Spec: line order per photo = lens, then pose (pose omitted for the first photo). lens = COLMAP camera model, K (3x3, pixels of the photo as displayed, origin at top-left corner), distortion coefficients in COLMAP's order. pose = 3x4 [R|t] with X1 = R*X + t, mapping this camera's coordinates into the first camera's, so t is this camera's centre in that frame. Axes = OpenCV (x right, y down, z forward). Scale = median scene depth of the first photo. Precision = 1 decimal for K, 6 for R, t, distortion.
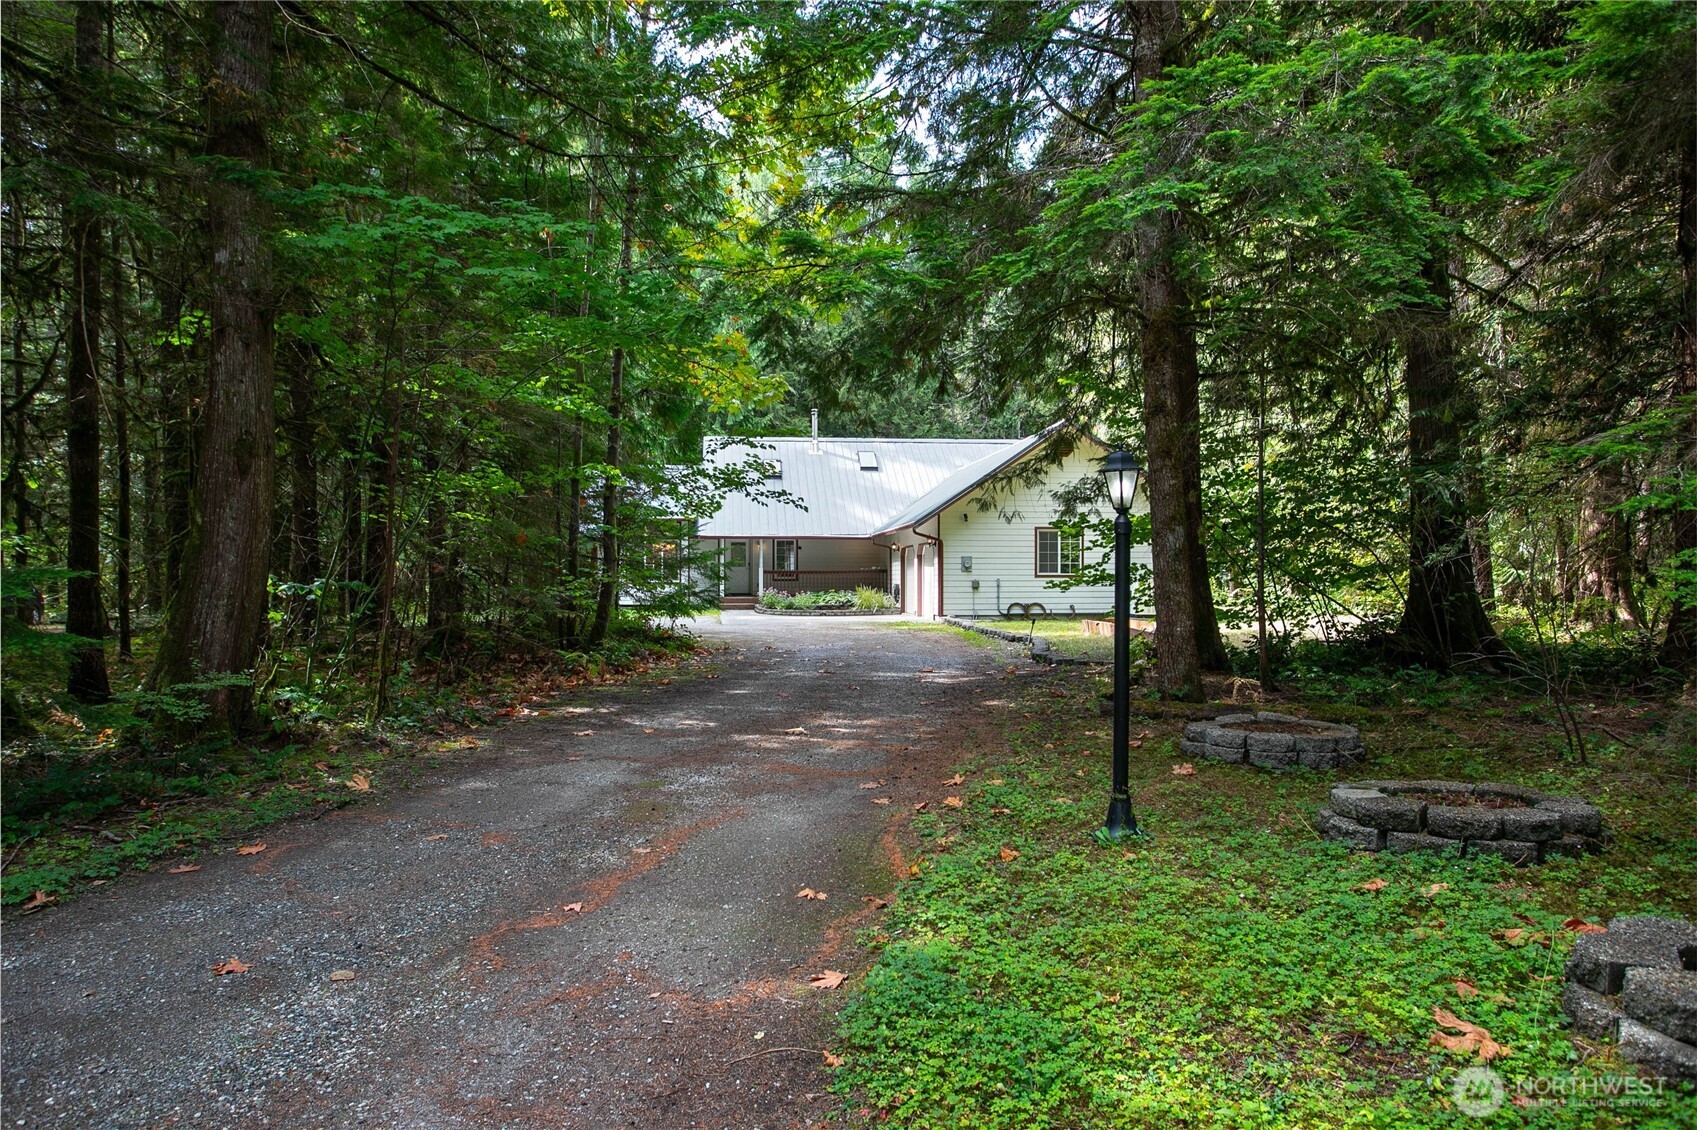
lens RADIAL K [[1106.1, 0, 848.5], [0, 1106.1, 565.0], [0, 0, 1]] dist [-0.000658, -0.000127]
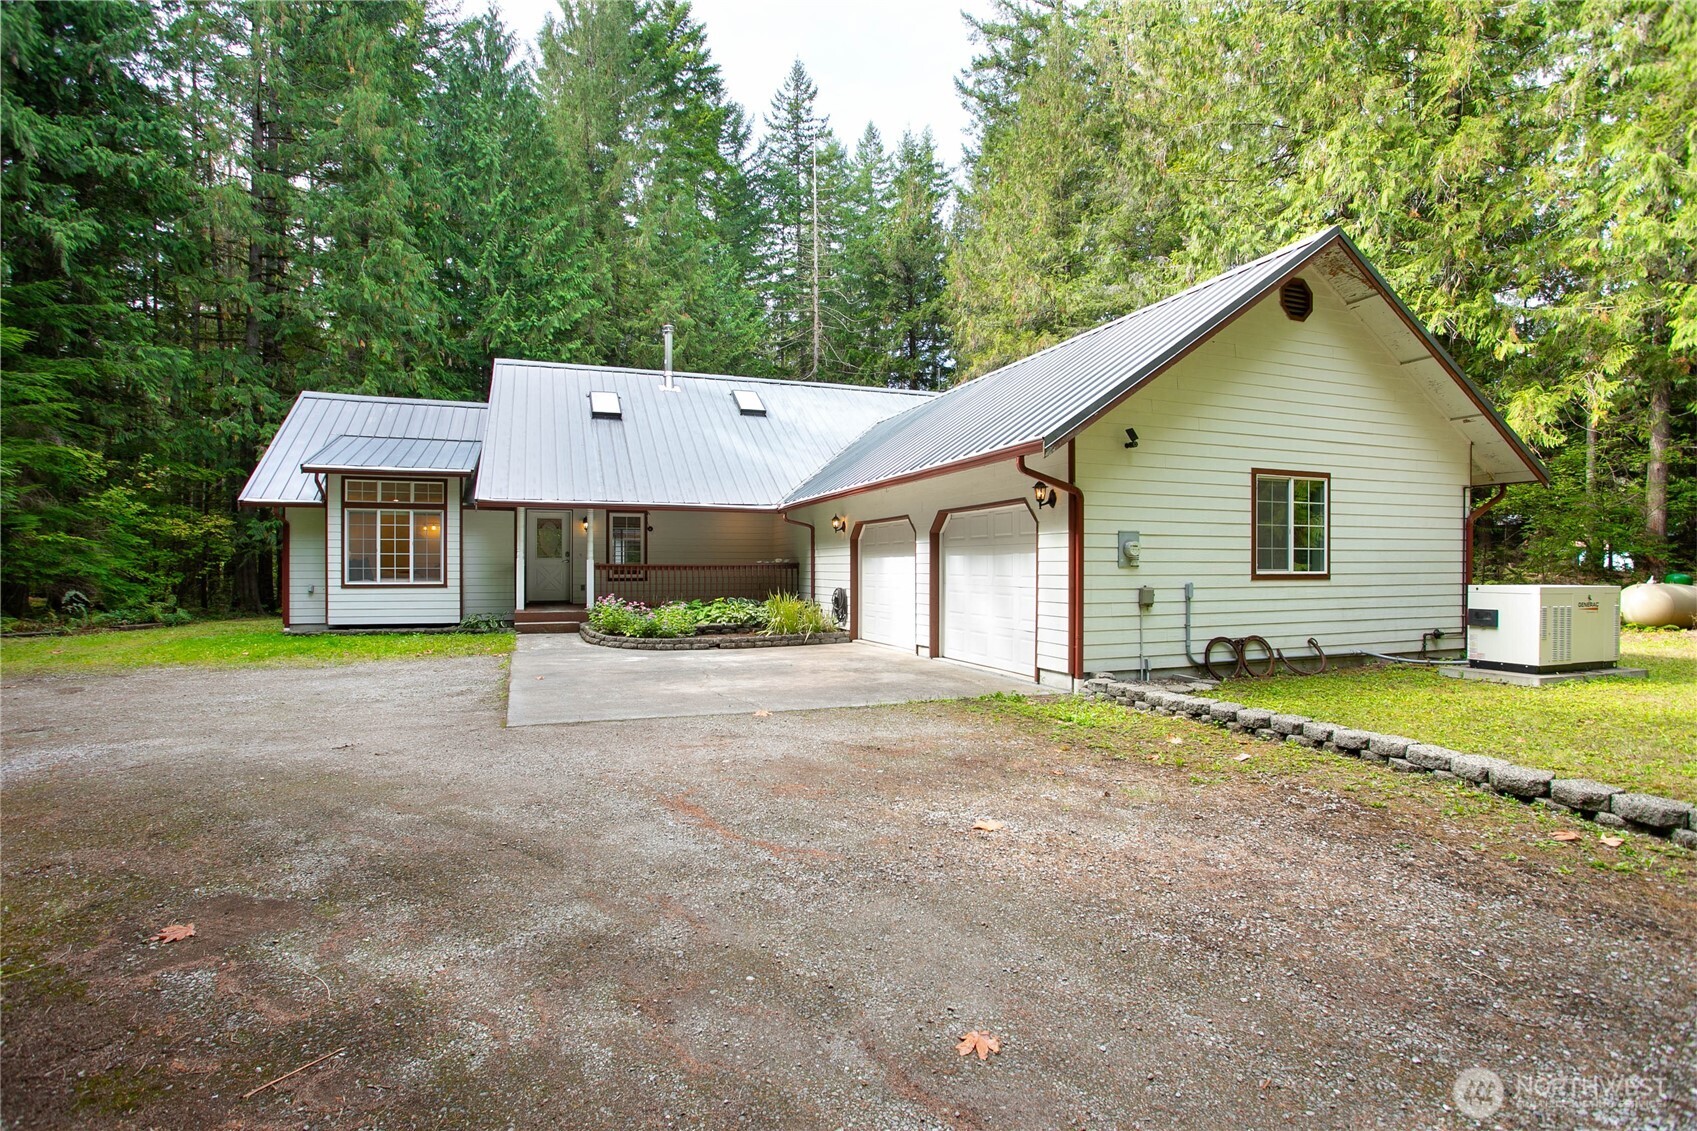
lens RADIAL K [[804.3, 0, 843.7], [0, 804.3, 551.3], [0, 0, 1]] dist [0.004146, 0.000531]
pose [[0.966953, -0.002304, 0.254943, -0.065051], [0.004454, 0.999959, -0.007855, 0.001397], [-0.254915, 0.008731, 0.966924, 0.625353]]
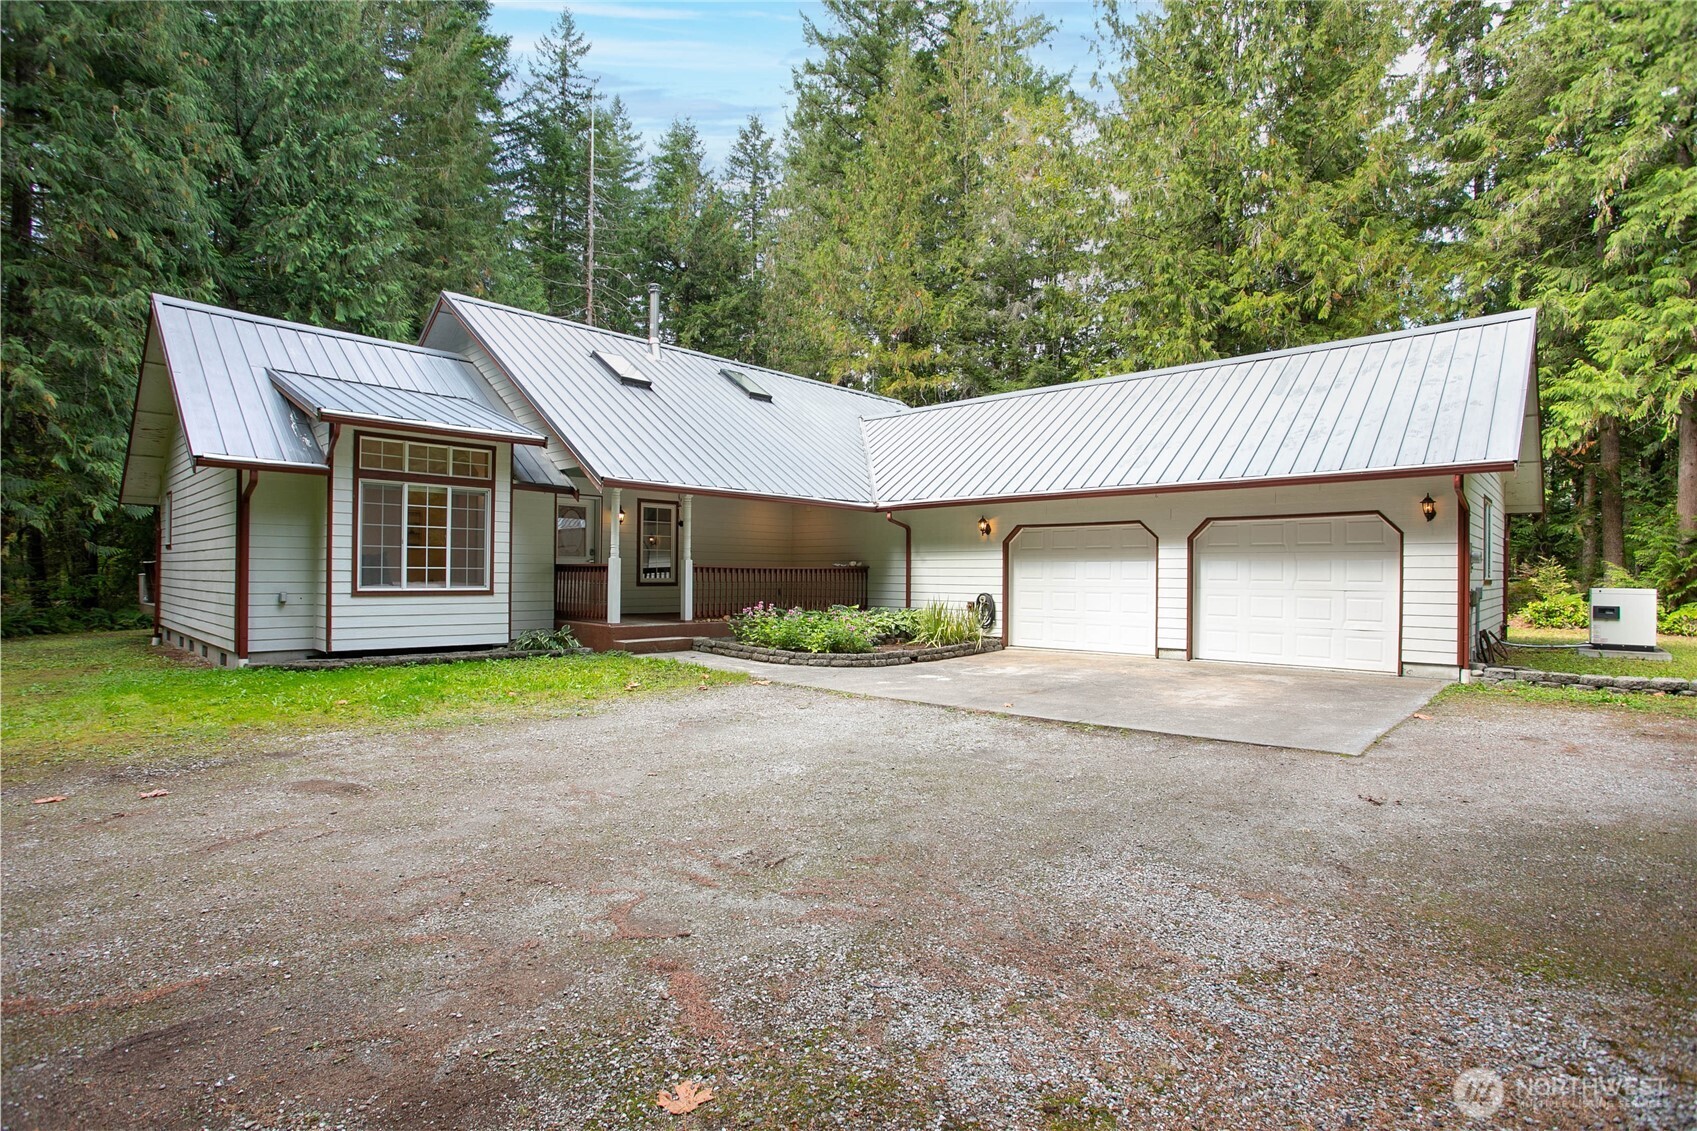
lens RADIAL K [[804.3, 0, 843.7], [0, 804.3, 551.3], [0, 0, 1]] dist [0.004146, 0.000531]
pose [[0.761922, 0.017176, 0.647441, -0.280744], [-0.007351, 0.999813, -0.017874, 0.004316], [-0.647627, 0.008859, 0.761906, 0.782551]]
